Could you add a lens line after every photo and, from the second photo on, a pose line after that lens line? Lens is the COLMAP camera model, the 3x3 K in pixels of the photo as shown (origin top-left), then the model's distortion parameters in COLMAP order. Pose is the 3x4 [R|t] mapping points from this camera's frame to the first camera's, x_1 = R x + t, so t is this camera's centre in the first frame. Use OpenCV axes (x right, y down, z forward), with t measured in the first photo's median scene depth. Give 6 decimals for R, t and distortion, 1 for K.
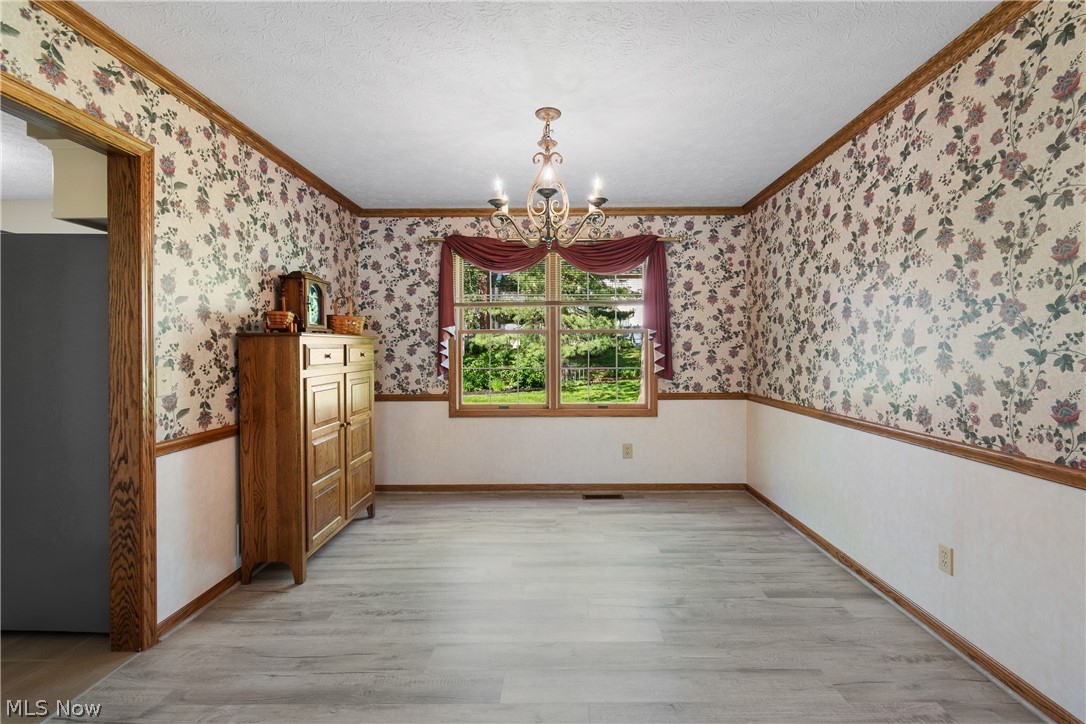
lens RADIAL K [[491.5, 0, 544.6], [0, 491.5, 353.0], [0, 0, 1]] dist [0.002475, -0.000522]
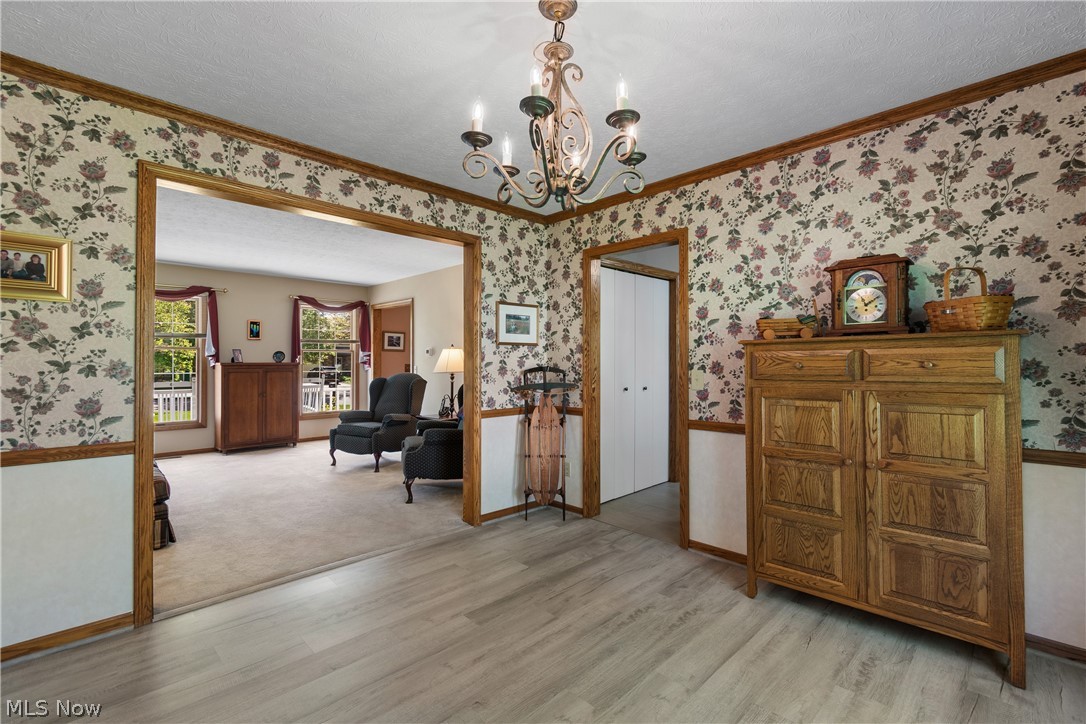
lens RADIAL K [[491.5, 0, 561.3], [0, 491.5, 356.3], [0, 0, 1]] dist [0.002475, -0.000522]
pose [[-0.682746, -0.000935, -0.730655, 0.311595], [0.001301, 0.999996, -0.002494, -0.005287], [0.730654, -0.002653, -0.682742, 0.913305]]
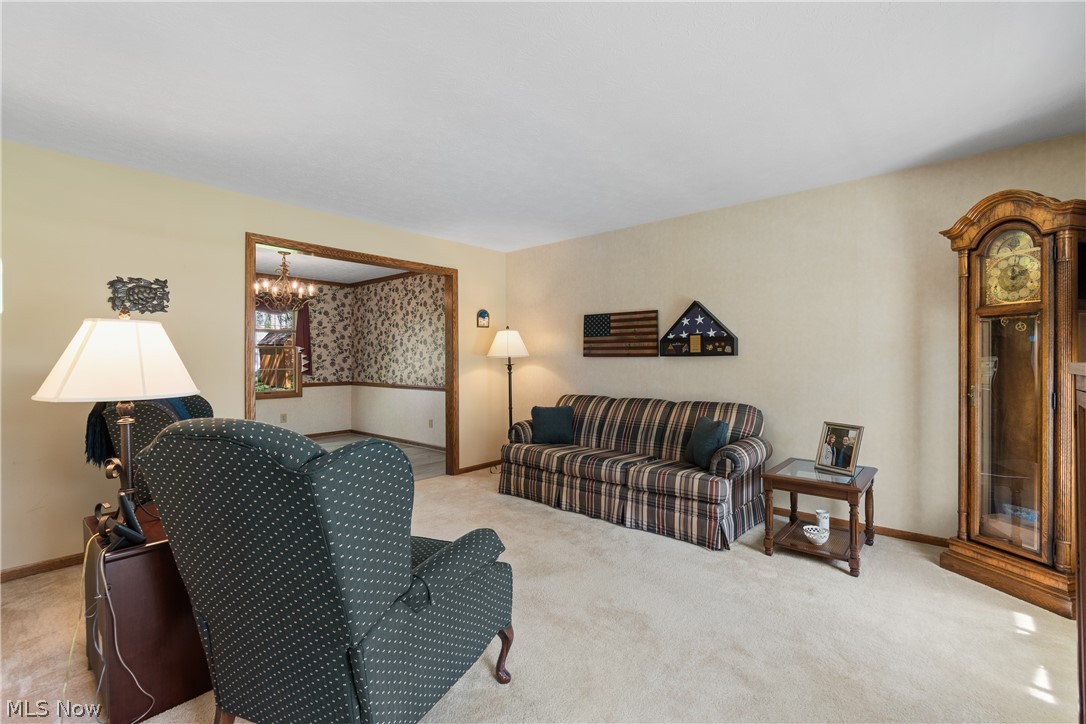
lens RADIAL K [[491.5, 0, 570.7], [0, 491.5, 354.3], [0, 0, 1]] dist [0.002475, -0.000522]
pose [[0.609738, 0.007769, 0.792565, -0.595065], [0.005626, 0.999884, -0.014129, 0.008176], [-0.792583, 0.013074, 0.609623, -0.854548]]
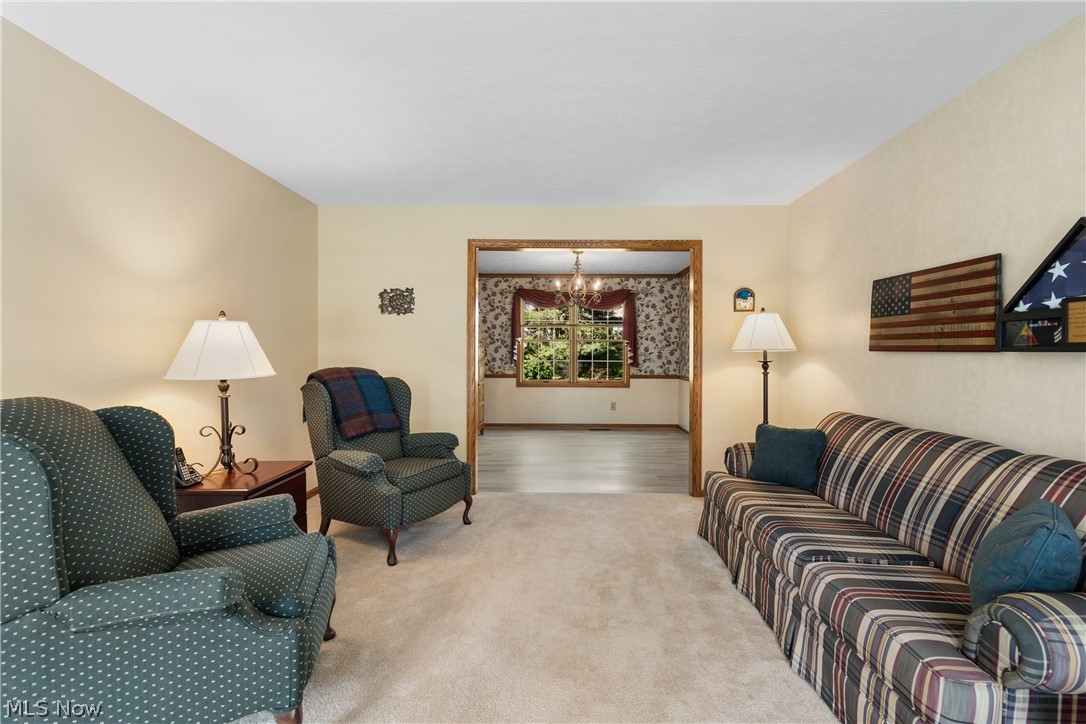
lens RADIAL K [[491.5, 0, 541.5], [0, 491.5, 357.3], [0, 0, 1]] dist [0.002475, -0.000522]
pose [[0.999929, 0.009811, -0.006702, -0.091973], [-0.009759, 0.999922, 0.007821, 0.005271], [0.006778, -0.007756, 0.999947, -0.864449]]
